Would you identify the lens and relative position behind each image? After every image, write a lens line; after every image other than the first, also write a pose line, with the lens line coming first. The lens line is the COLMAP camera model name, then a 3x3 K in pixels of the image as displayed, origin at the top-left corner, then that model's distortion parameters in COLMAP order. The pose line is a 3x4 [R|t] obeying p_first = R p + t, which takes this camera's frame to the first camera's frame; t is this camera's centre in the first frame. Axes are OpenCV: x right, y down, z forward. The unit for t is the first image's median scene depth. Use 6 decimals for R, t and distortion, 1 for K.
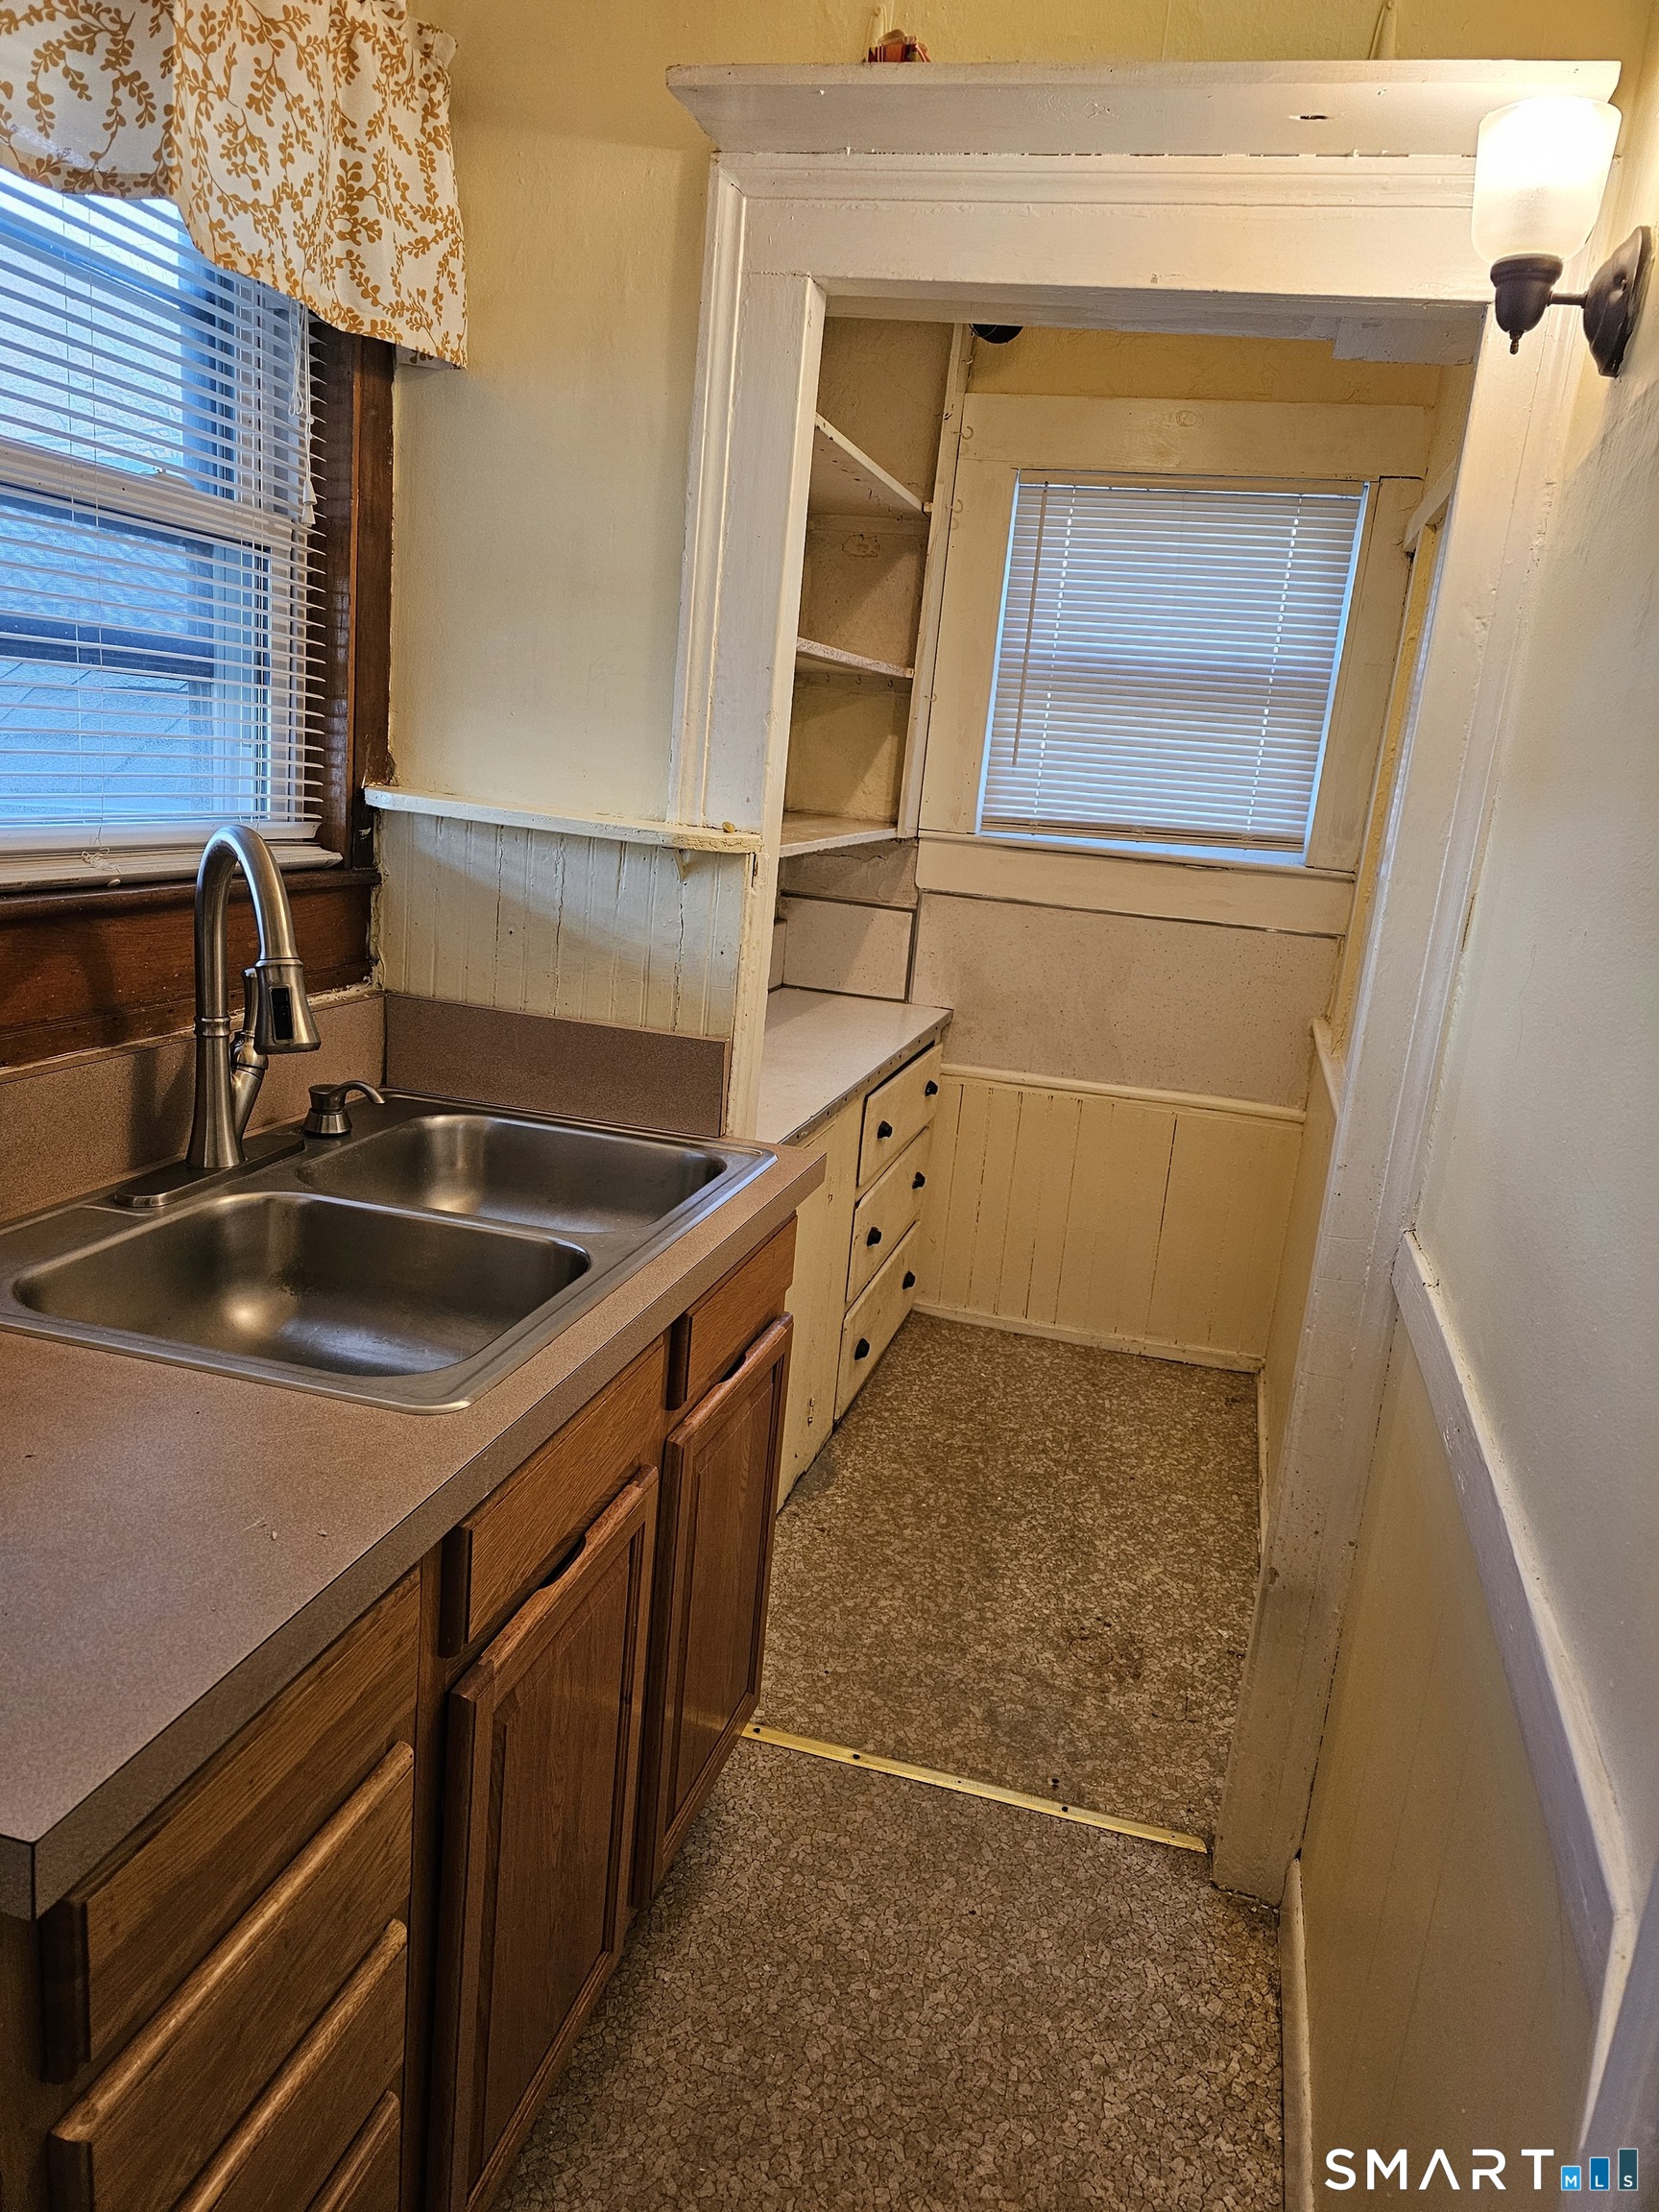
lens RADIAL K [[1485.3, 0, 829.5], [0, 1485.3, 1106.0], [0, 0, 1]] dist [0.094801, -0.069601]
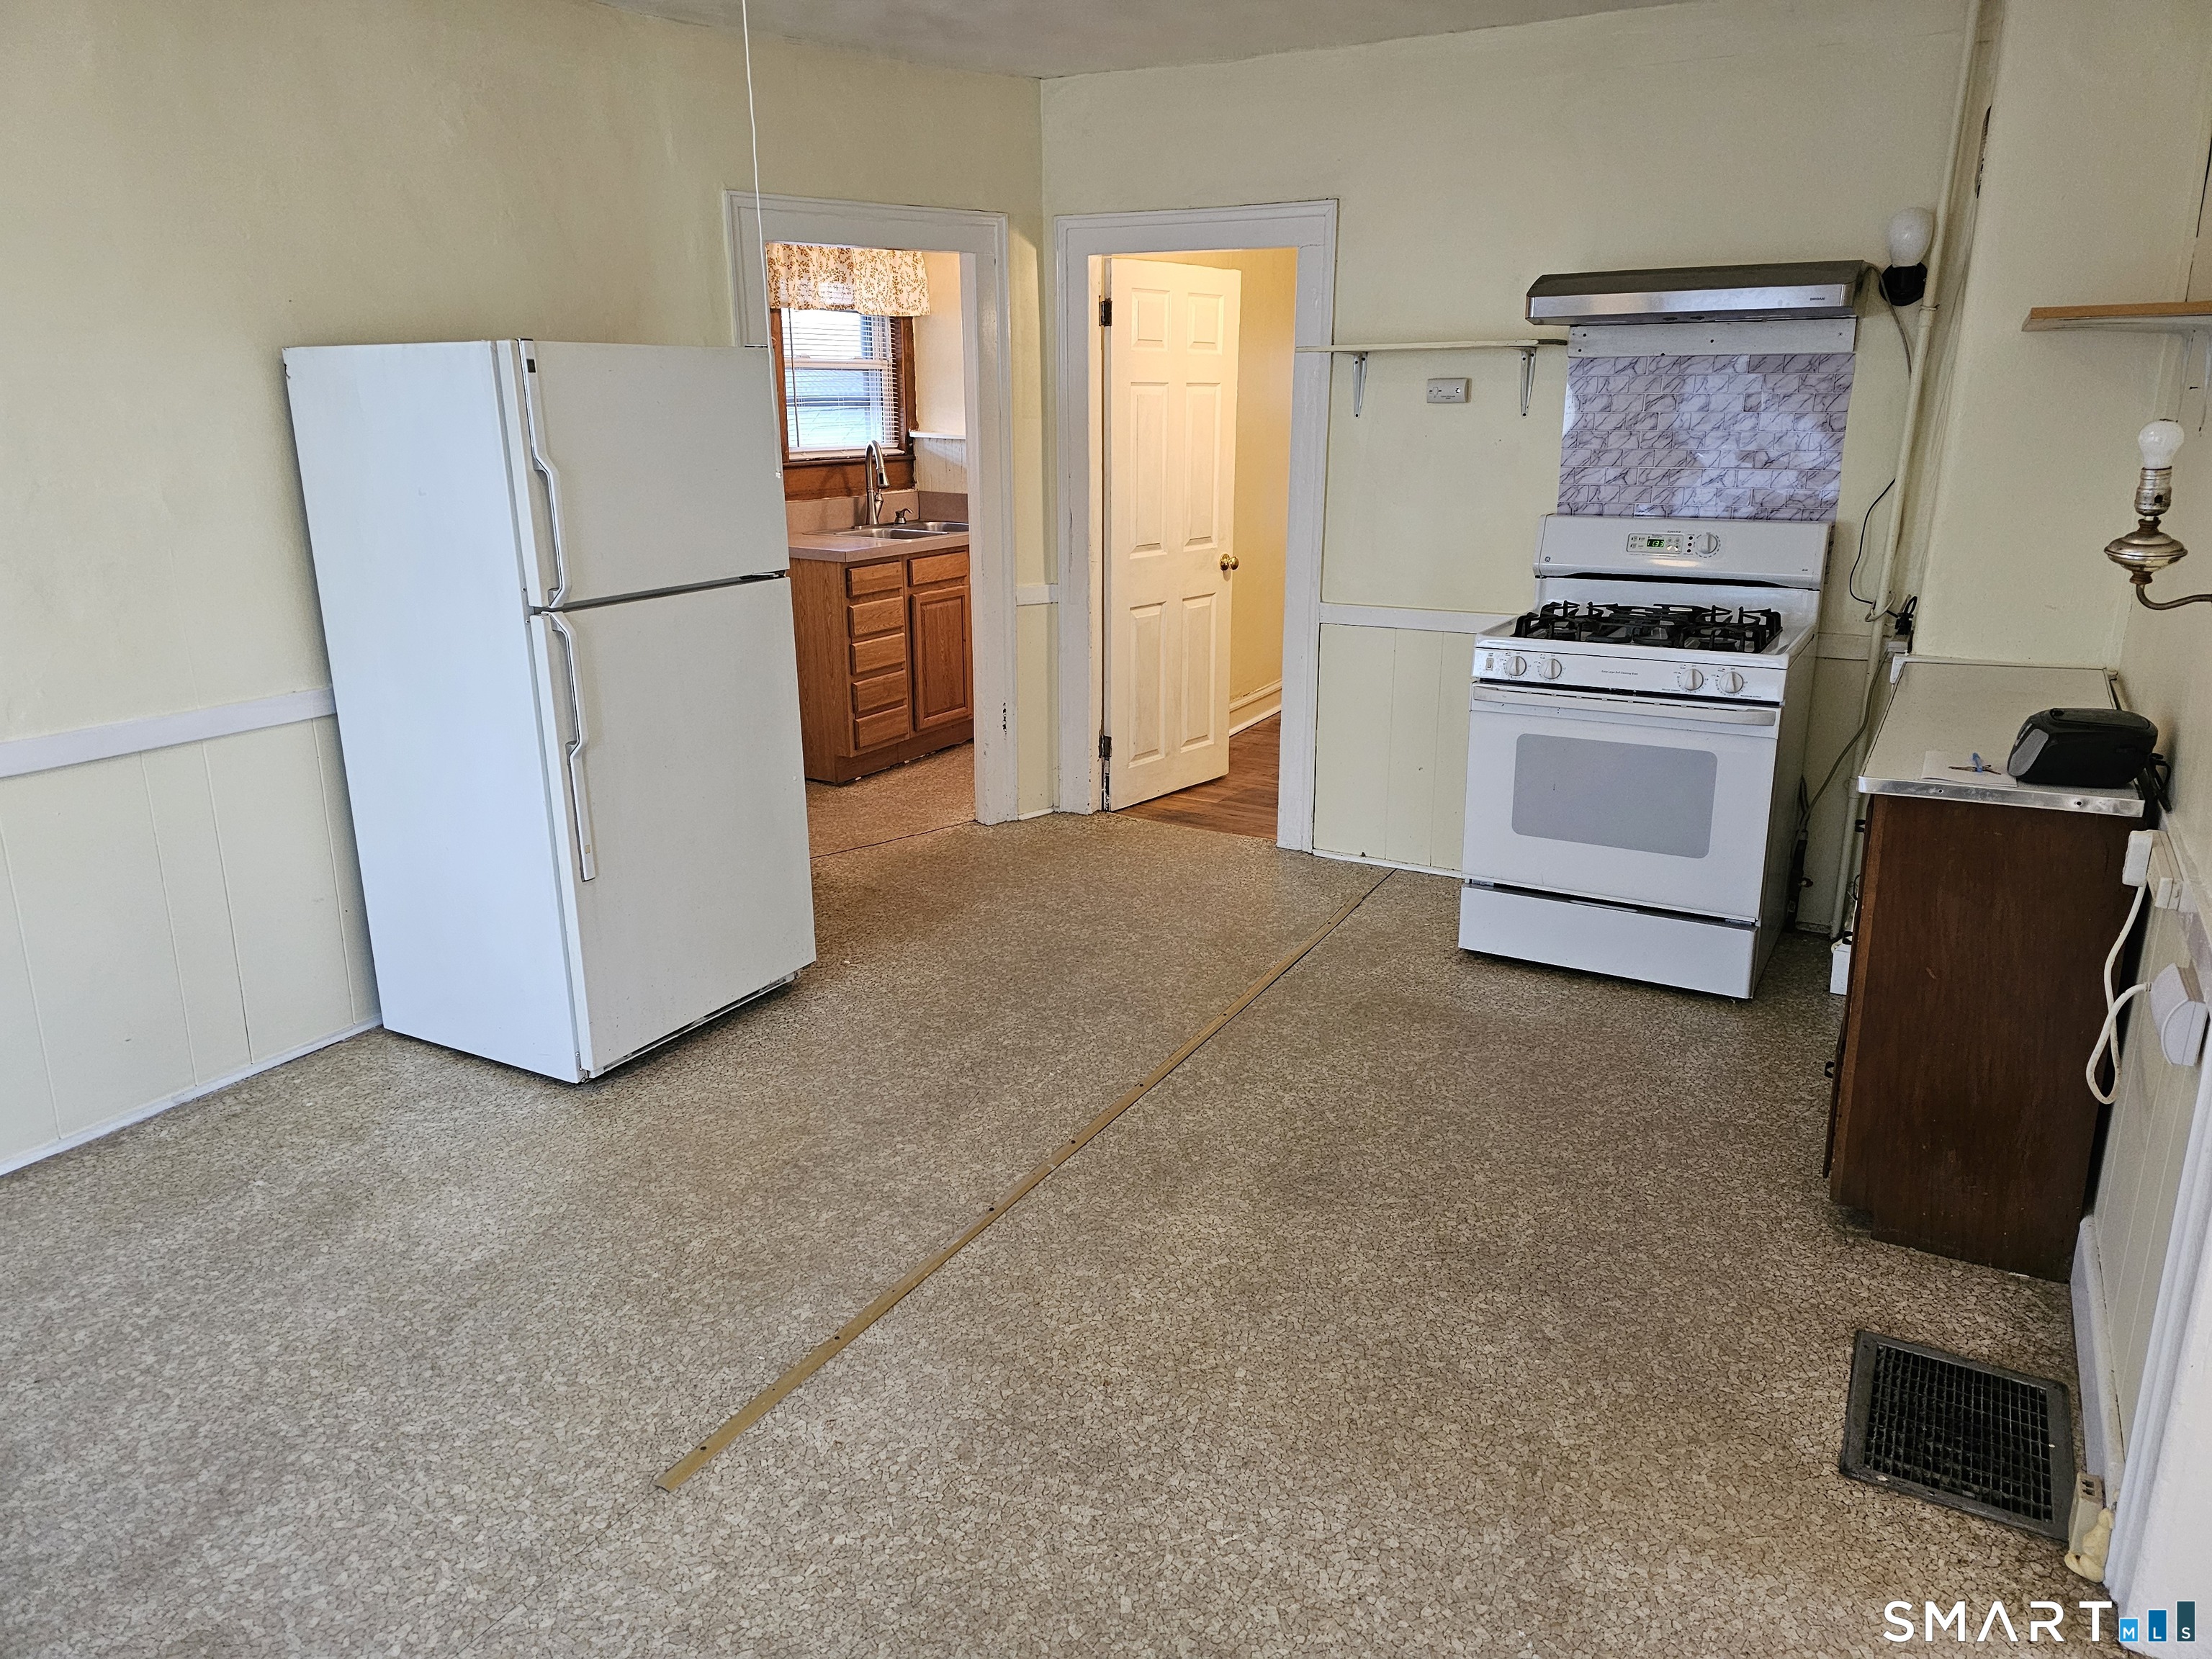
lens RADIAL K [[1485.3, 0, 1106.0], [0, 1485.3, 829.5], [0, 0, 1]] dist [0.094801, -0.069601]
pose [[0.961633, -0.015398, -0.273908, 1.190903], [0.027607, 0.998787, 0.040774, 0.650355], [0.272948, -0.046772, 0.960891, -2.533692]]
